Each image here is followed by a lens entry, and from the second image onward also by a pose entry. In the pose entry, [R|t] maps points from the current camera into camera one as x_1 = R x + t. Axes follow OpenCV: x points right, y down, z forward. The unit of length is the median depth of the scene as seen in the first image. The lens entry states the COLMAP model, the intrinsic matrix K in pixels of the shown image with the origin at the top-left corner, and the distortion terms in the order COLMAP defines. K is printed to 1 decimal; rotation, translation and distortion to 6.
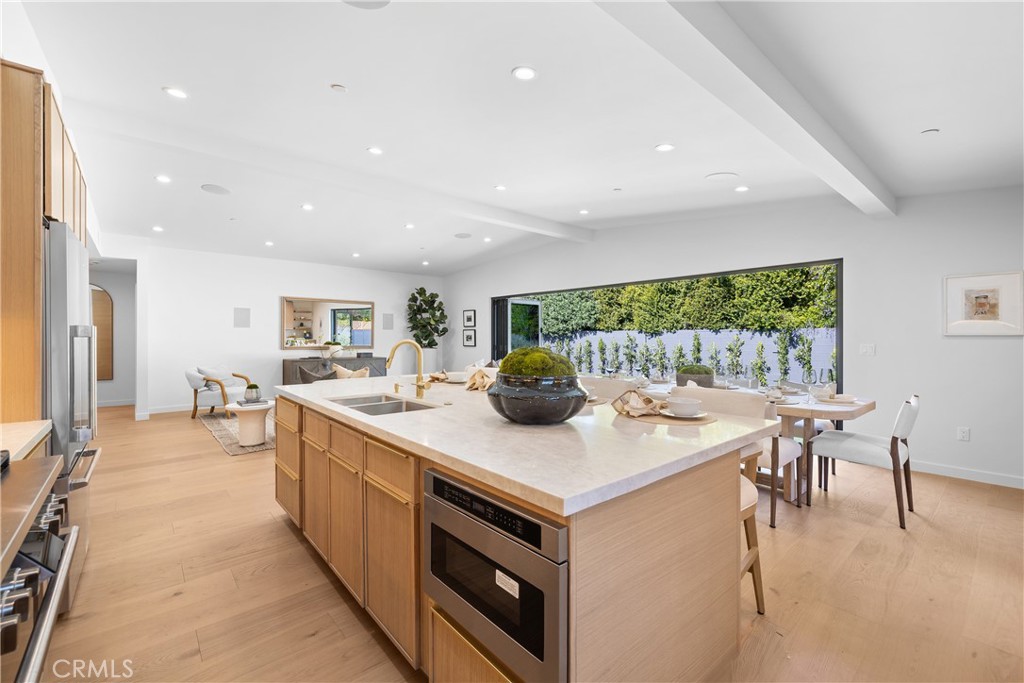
lens RADIAL K [[435.3, 0, 513.4], [0, 435.3, 336.2], [0, 0, 1]] dist [0.001437, 0.000554]
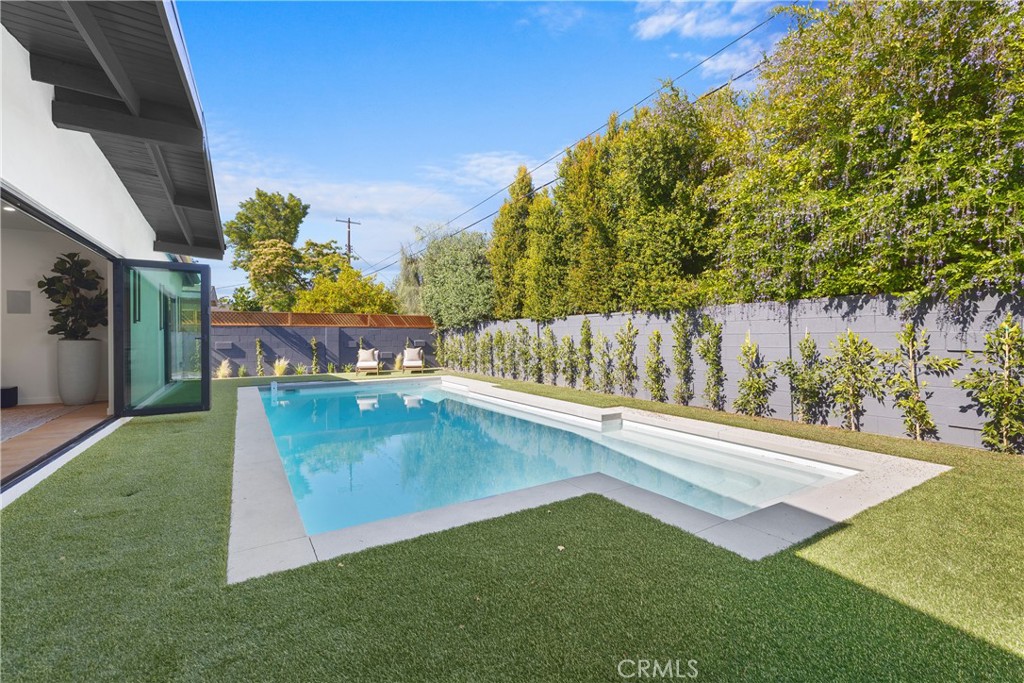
lens RADIAL K [[435.3, 0, 510.2], [0, 435.3, 340.1], [0, 0, 1]] dist [0.001437, 0.000554]
pose [[0.986655, -0.007612, -0.162644, 0.398983], [0.009266, 0.999913, 0.009412, 0.018349], [0.162558, -0.010793, 0.986640, 0.287952]]
